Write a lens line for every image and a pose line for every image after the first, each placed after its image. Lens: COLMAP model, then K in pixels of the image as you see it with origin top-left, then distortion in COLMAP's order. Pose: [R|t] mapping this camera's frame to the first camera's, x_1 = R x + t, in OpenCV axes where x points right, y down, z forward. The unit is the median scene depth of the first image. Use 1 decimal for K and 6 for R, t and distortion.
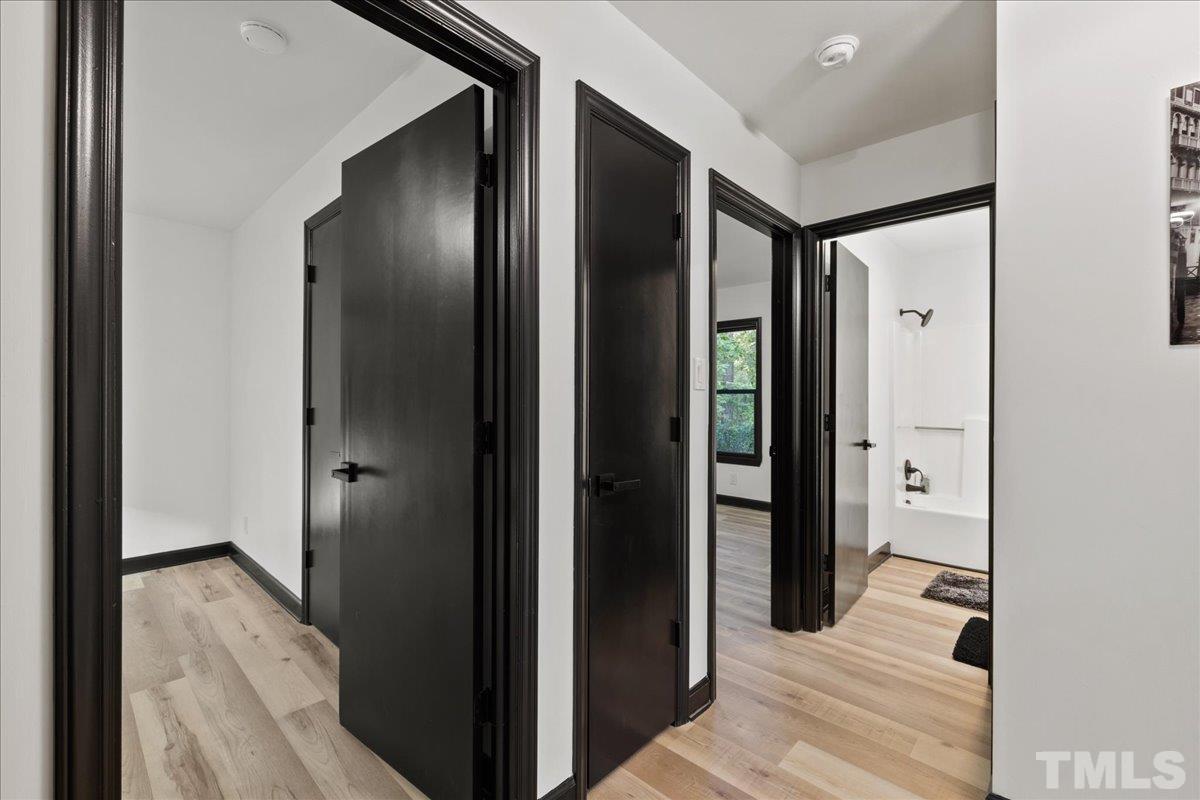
lens RADIAL K [[506.4, 0, 597.9], [0, 506.4, 397.3], [0, 0, 1]] dist [0.001388, -0.000083]
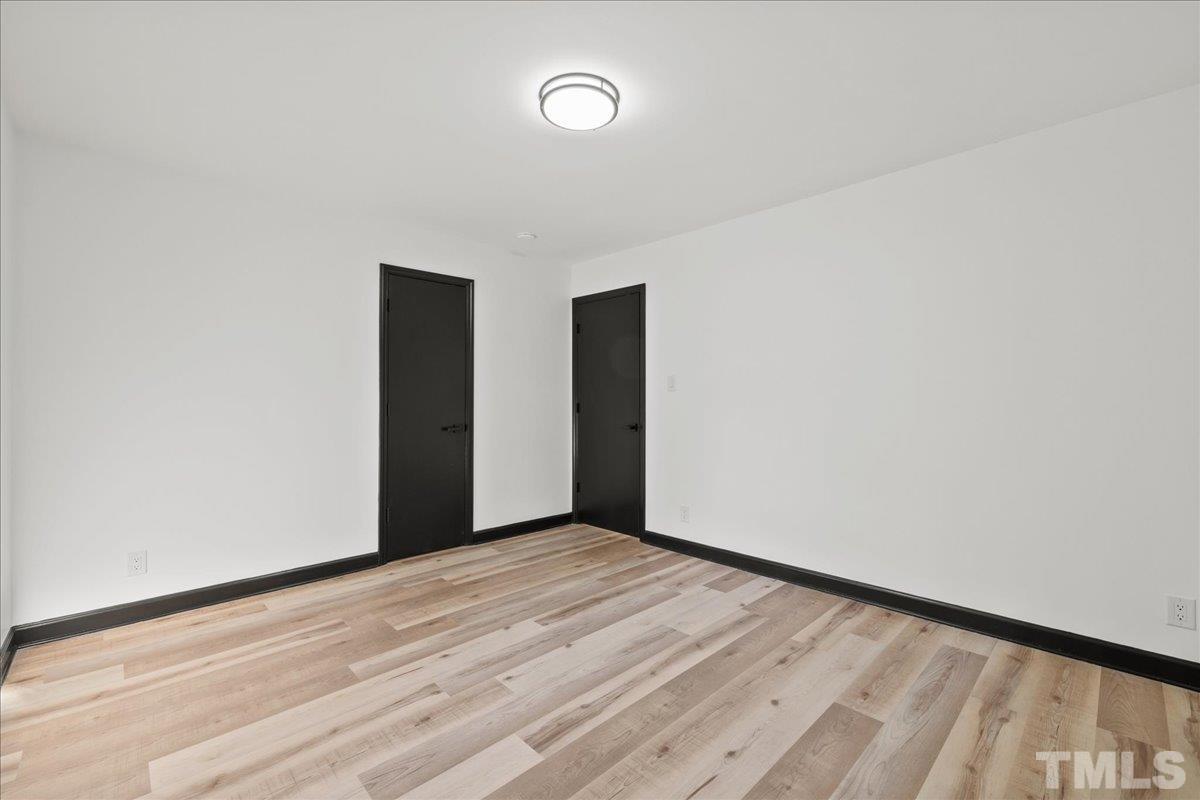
lens RADIAL K [[506.4, 0, 597.9], [0, 506.4, 397.3], [0, 0, 1]] dist [0.001388, -0.000083]
pose [[0.052042, -0.000566, 0.998645, -2.039021], [-0.003893, 0.999992, 0.000770, -0.002620], [-0.998637, -0.003928, 0.052039, 0.389202]]
